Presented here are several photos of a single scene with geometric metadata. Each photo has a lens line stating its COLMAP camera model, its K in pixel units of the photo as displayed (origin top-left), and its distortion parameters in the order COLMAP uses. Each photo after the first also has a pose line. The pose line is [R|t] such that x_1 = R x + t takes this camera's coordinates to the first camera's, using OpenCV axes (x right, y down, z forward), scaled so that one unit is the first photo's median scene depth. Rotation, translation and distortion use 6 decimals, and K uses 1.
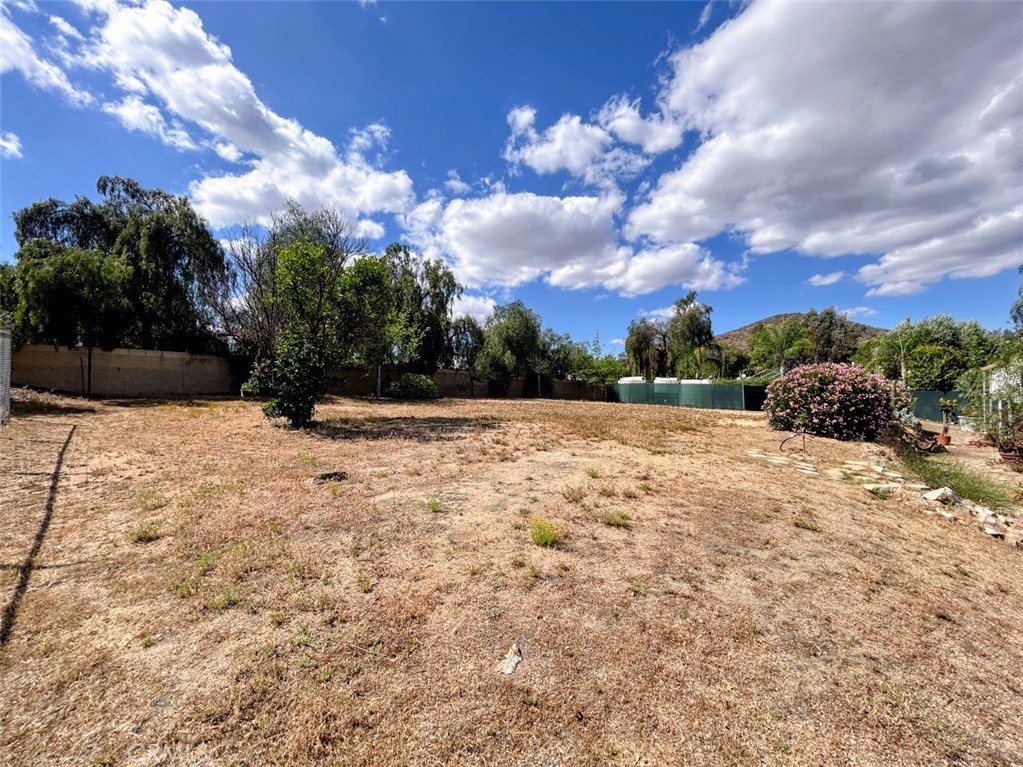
lens RADIAL K [[412.7, 0, 509.5], [0, 412.7, 382.5], [0, 0, 1]] dist [0.000328, -0.000367]
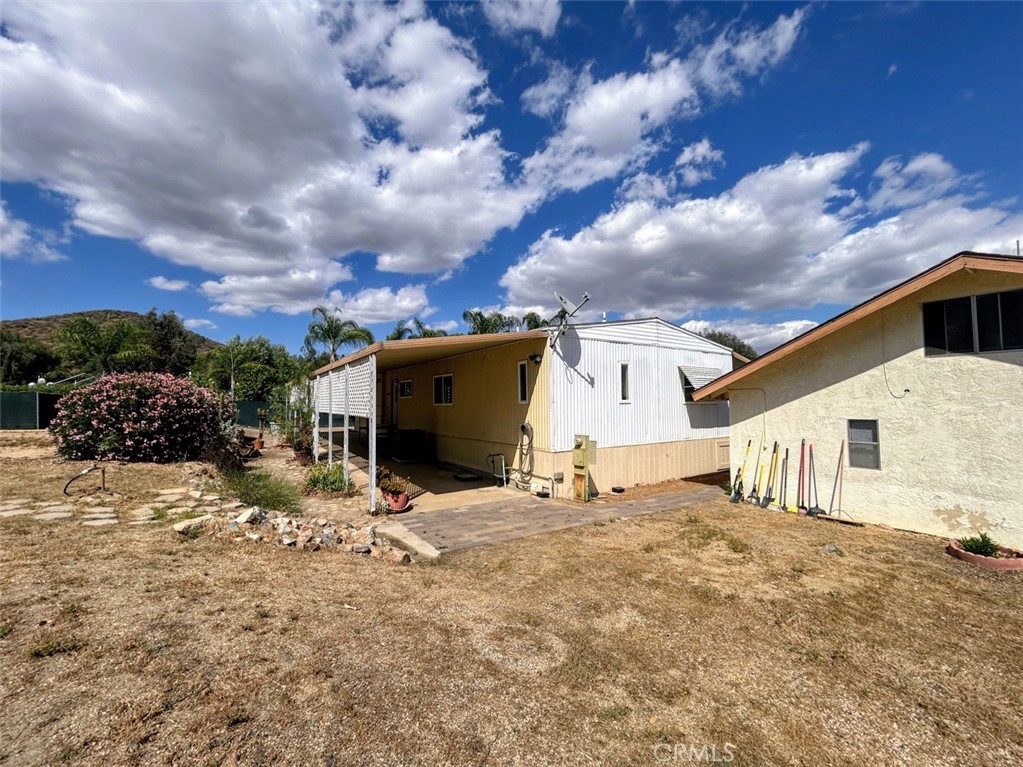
lens RADIAL K [[412.7, 0, 509.5], [0, 412.7, 382.5], [0, 0, 1]] dist [0.000328, -0.000367]
pose [[0.219384, 0.042054, 0.974732, 0.117146], [-0.022605, 0.999021, -0.038014, -0.011553], [-0.975377, -0.013695, 0.220120, 0.104238]]
